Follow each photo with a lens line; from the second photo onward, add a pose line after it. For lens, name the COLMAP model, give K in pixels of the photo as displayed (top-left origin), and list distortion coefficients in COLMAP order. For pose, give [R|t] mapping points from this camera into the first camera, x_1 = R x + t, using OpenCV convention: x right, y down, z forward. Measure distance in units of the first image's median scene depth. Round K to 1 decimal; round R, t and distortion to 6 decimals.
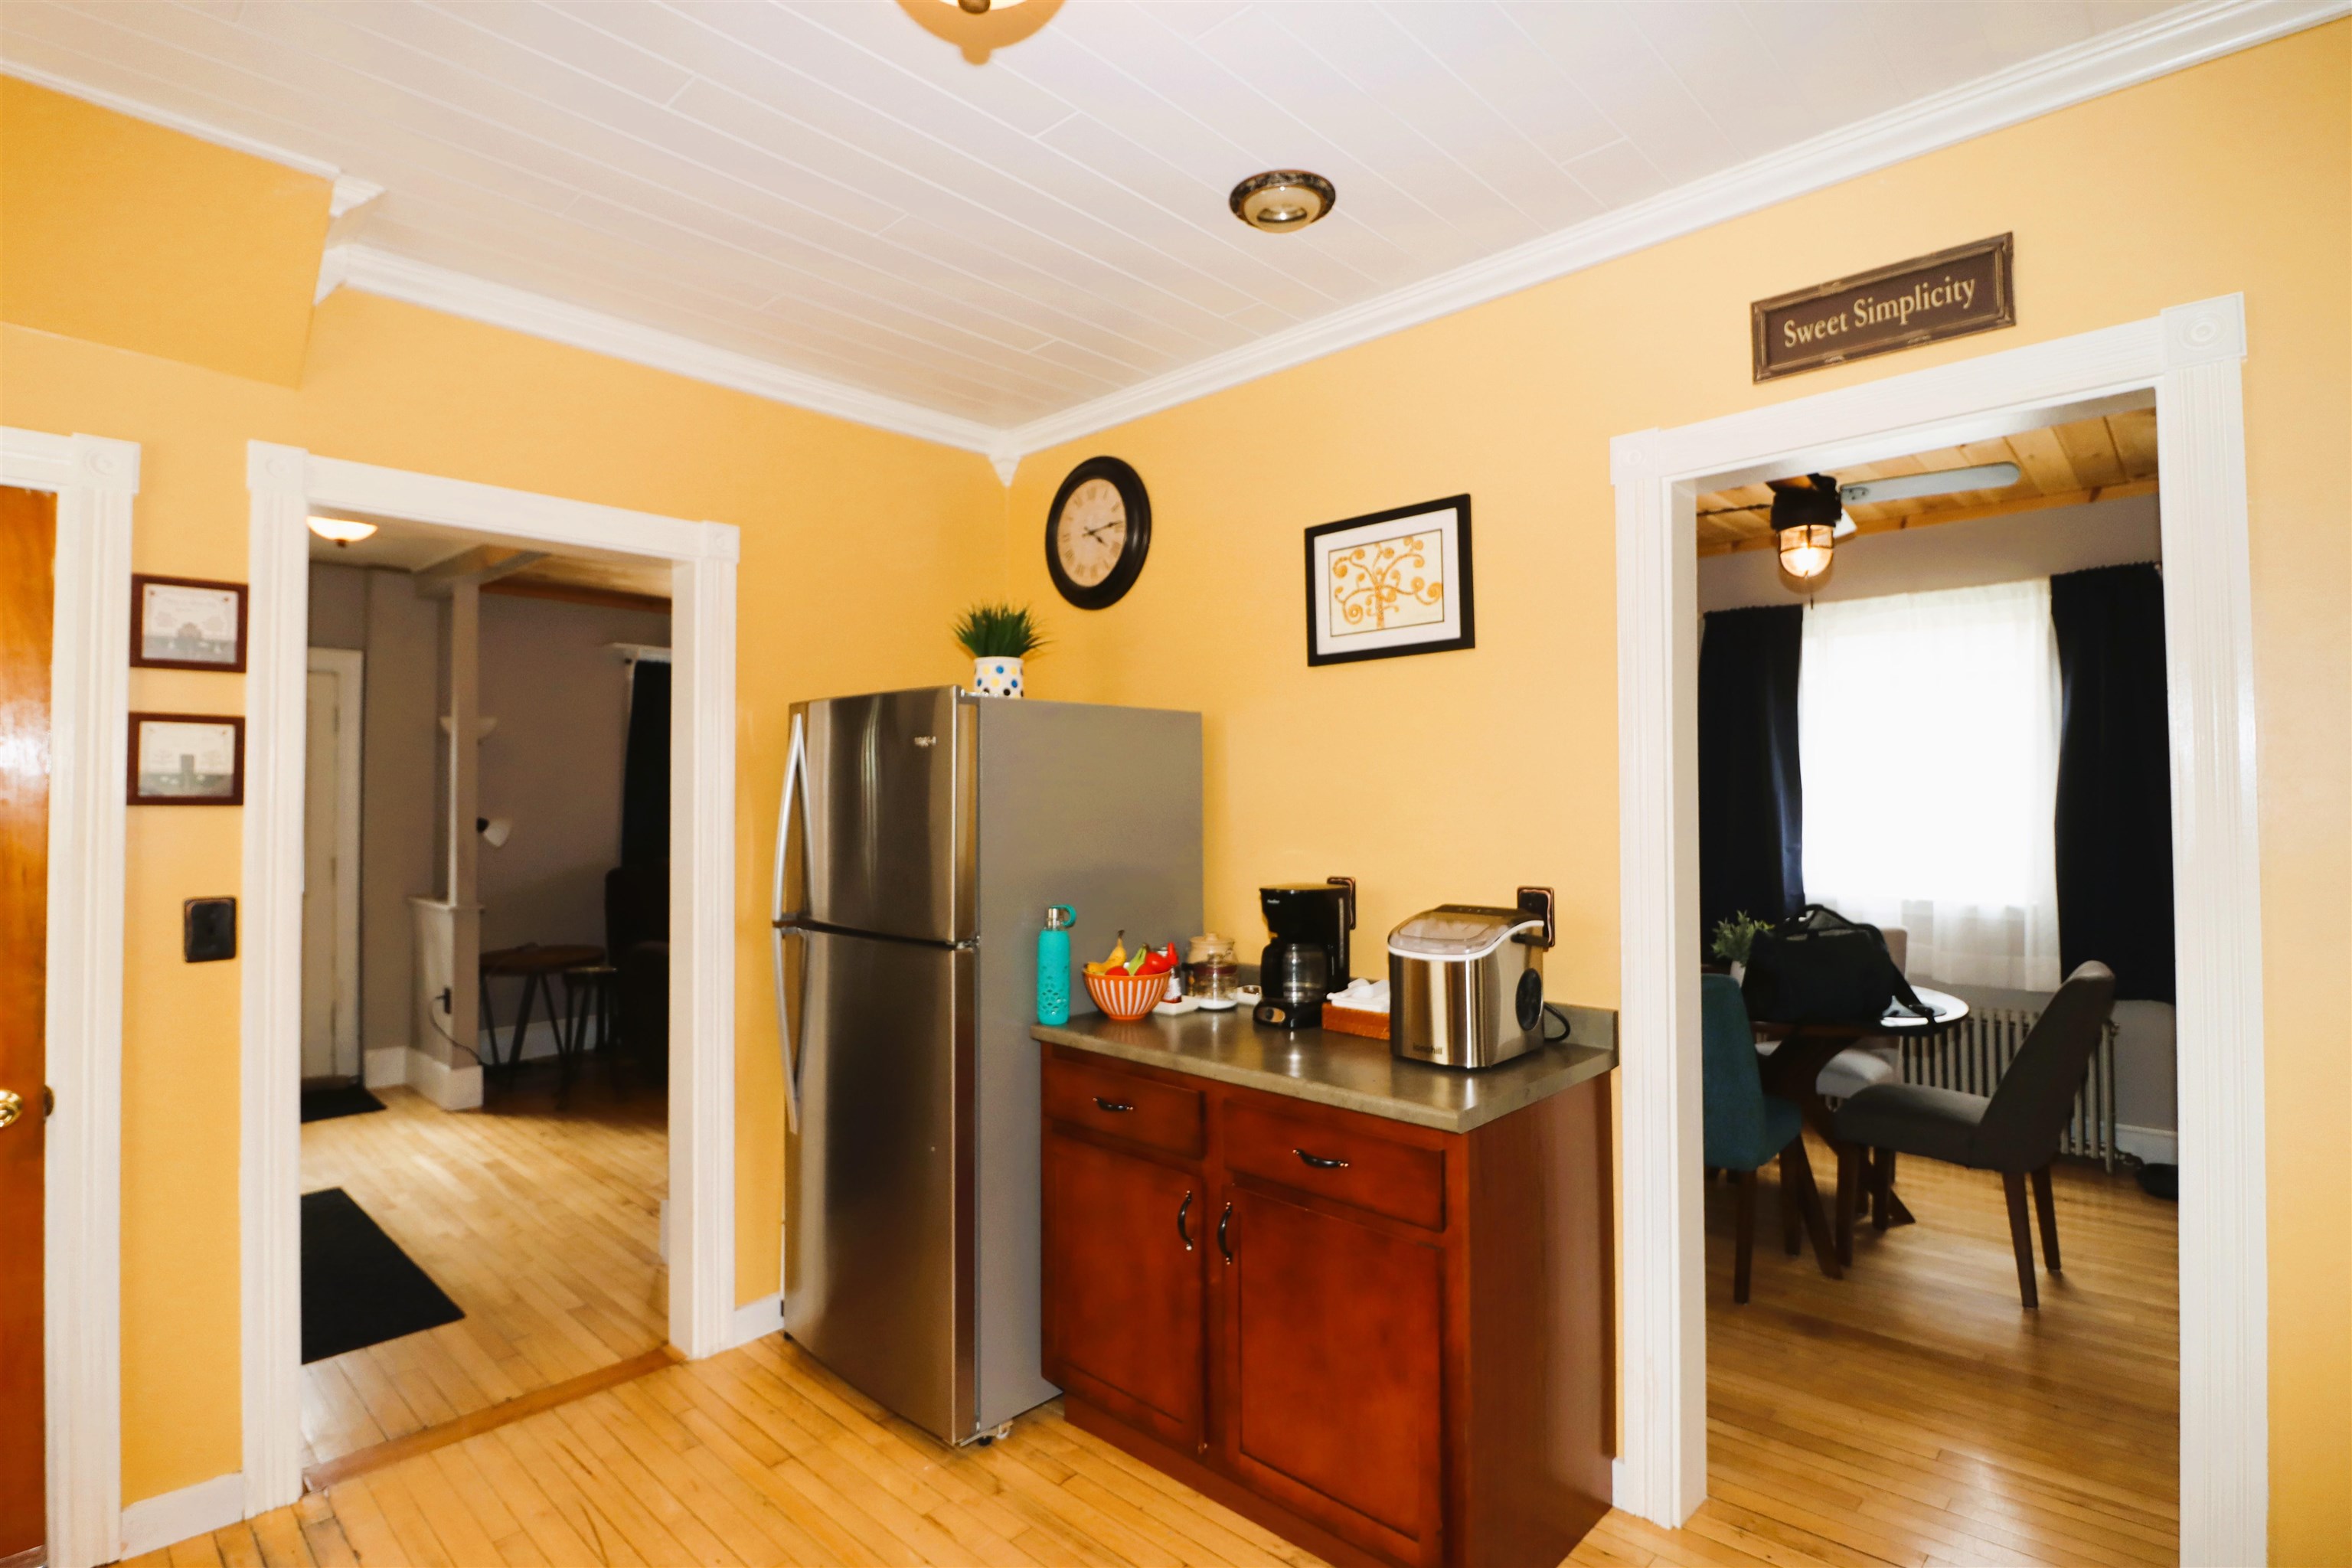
lens RADIAL K [[1076.2, 0, 1168.1], [0, 1076.2, 770.5], [0, 0, 1]] dist [-0.000214, -0.012658]
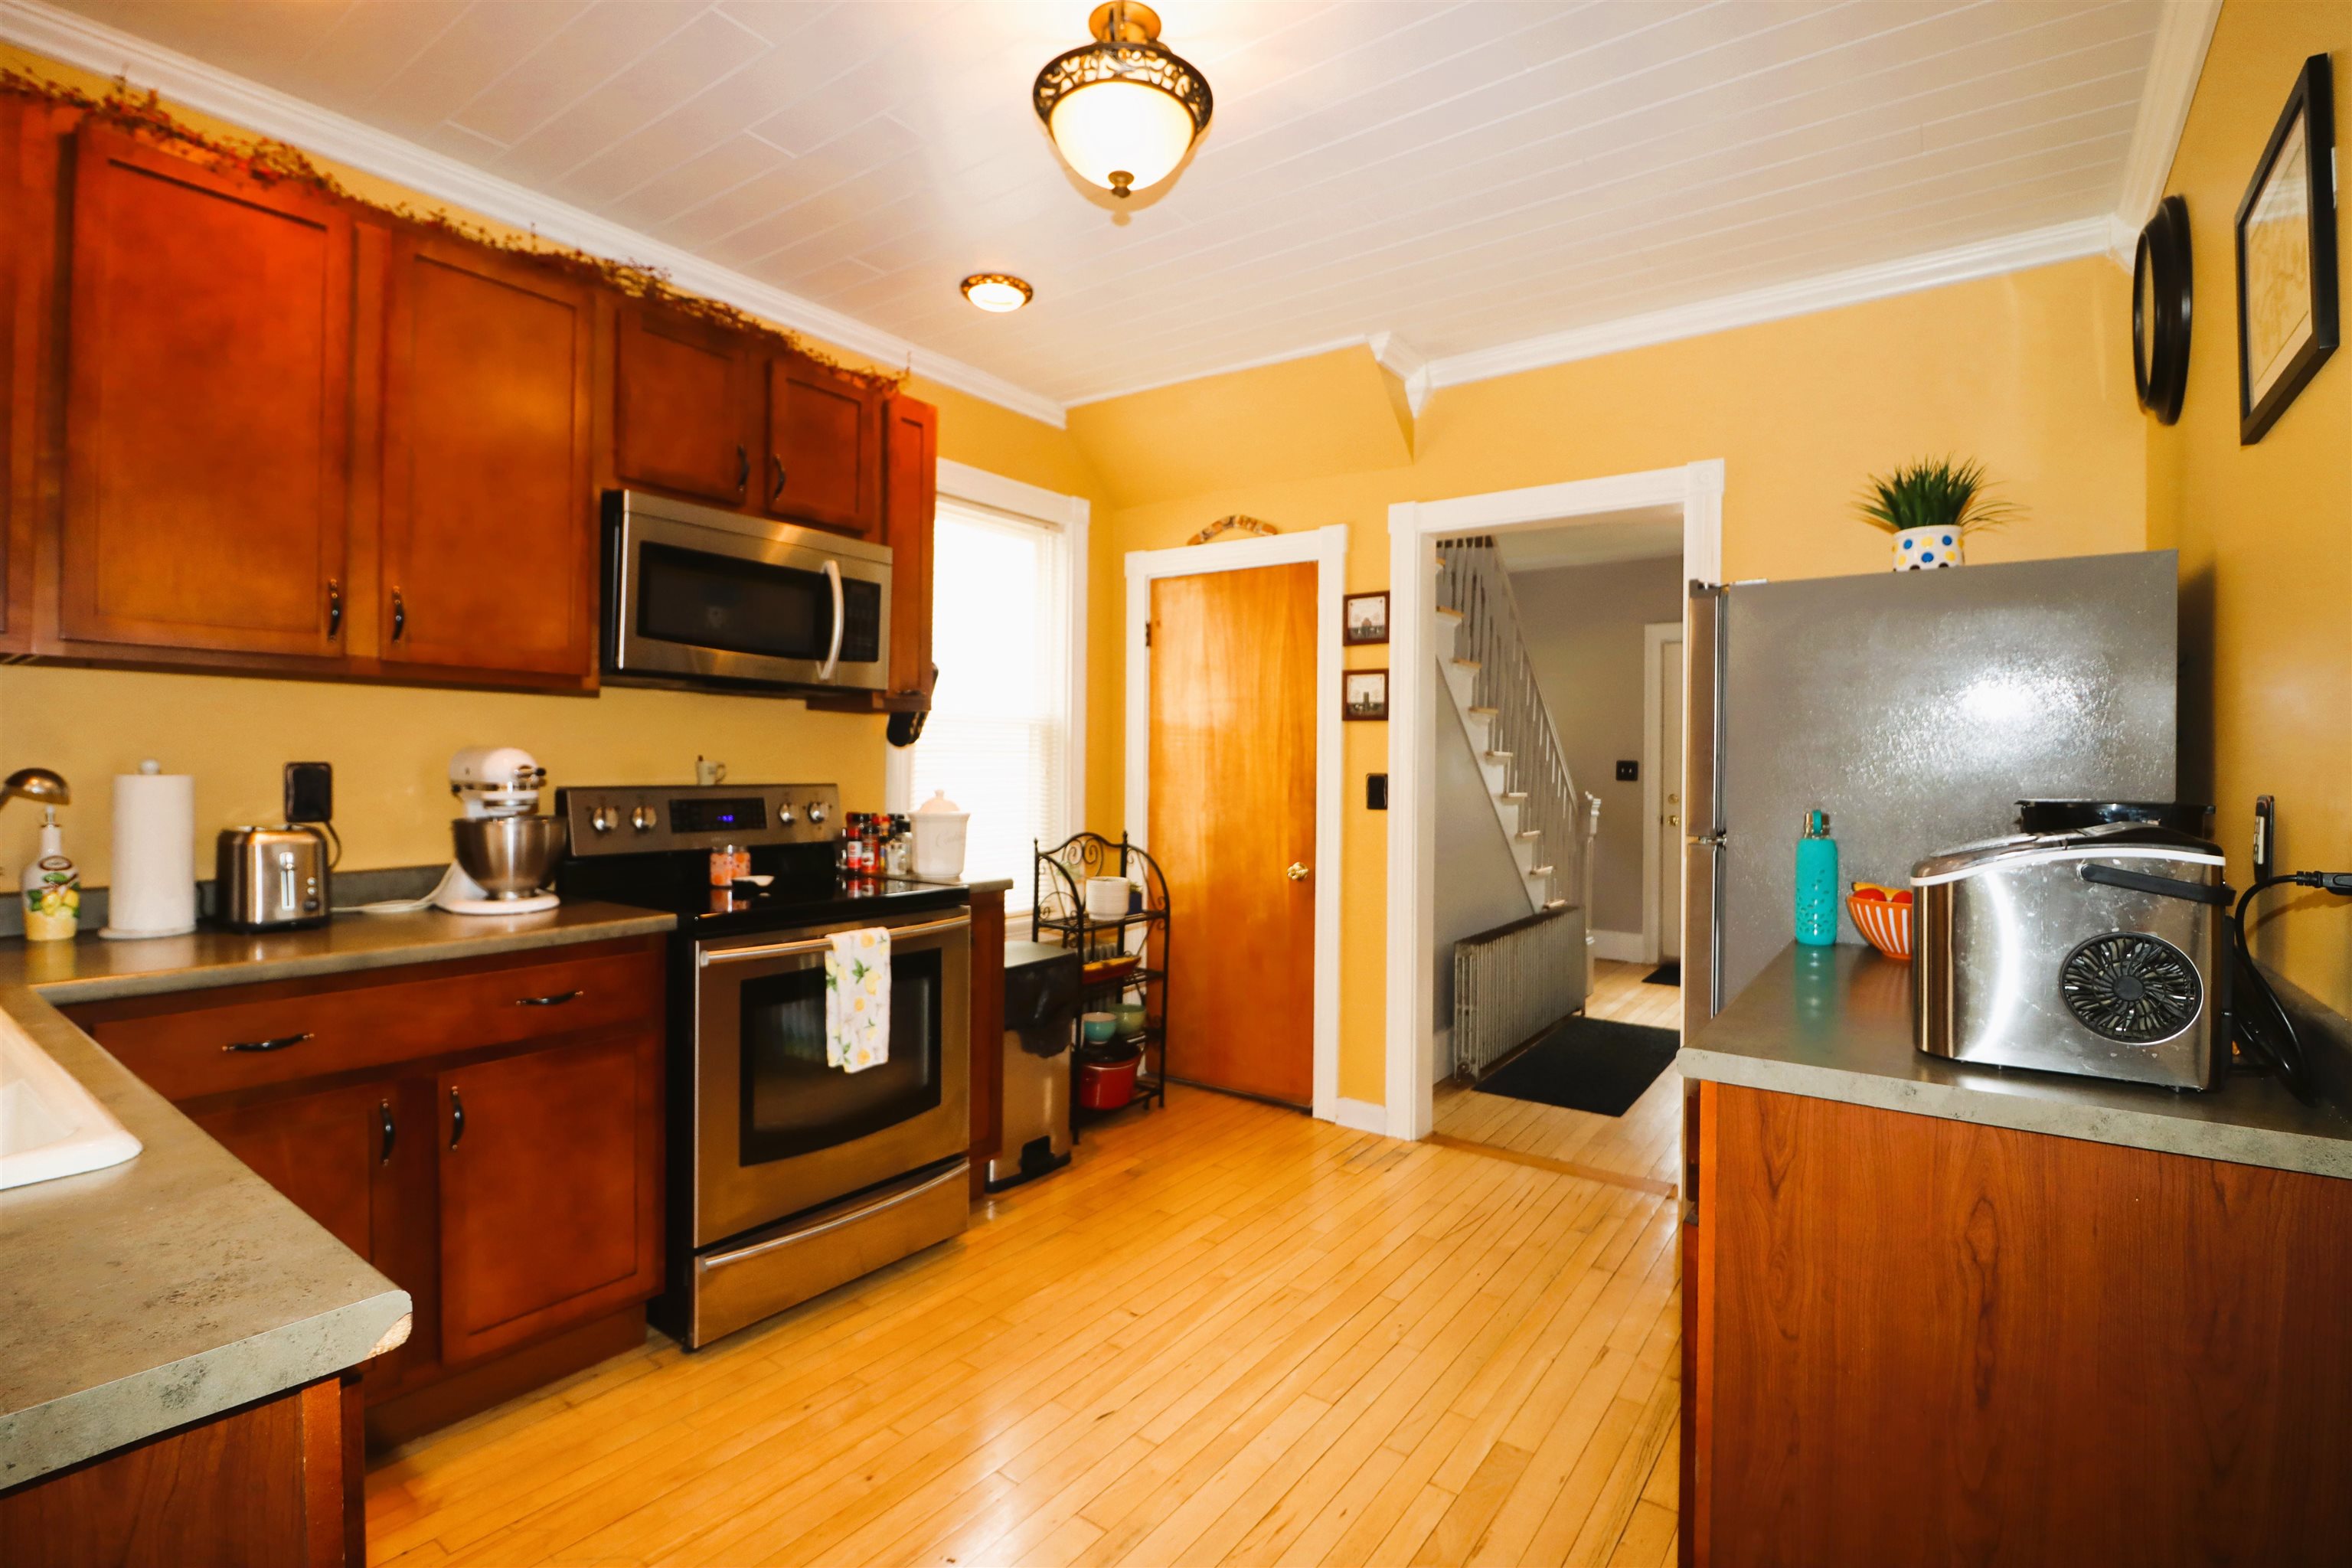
lens RADIAL K [[1107.0, 0, 1249.4], [0, 1107.0, 762.4], [0, 0, 1]] dist [-0.001120, -0.014058]
pose [[0.176742, 0.002021, -0.984255, 0.841063], [0.023316, 0.999709, 0.006239, 0.083545], [0.983981, -0.024052, 0.176643, 0.467175]]
